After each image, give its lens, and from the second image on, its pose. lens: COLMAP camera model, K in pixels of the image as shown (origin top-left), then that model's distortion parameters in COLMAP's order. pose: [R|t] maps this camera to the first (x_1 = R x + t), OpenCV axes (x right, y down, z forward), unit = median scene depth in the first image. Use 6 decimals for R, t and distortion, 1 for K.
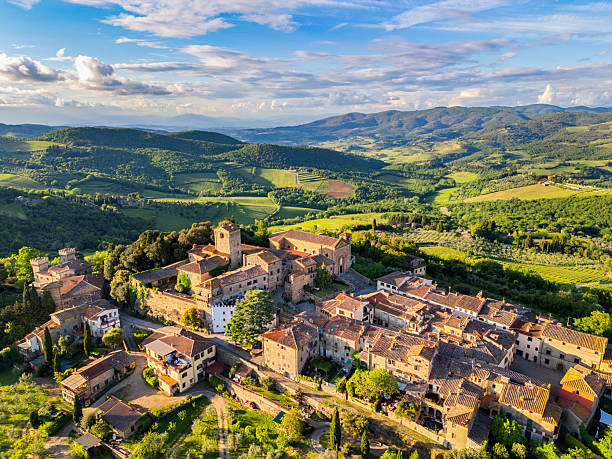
lens RADIAL K [[430.1, 0, 306.0], [0, 430.1, 229.5], [0, 0, 1]] dist [0.078664, -0.073500]
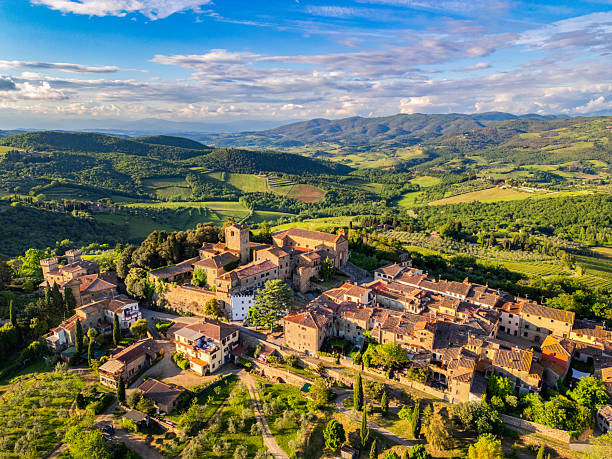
lens RADIAL K [[430.1, 0, 306.0], [0, 430.1, 229.5], [0, 0, 1]] dist [0.078664, -0.073500]
pose [[0.996782, -0.013862, 0.078947, -0.098189], [0.014792, 0.999828, -0.011203, 0.019209], [-0.078778, 0.012335, 0.996816, -0.098154]]
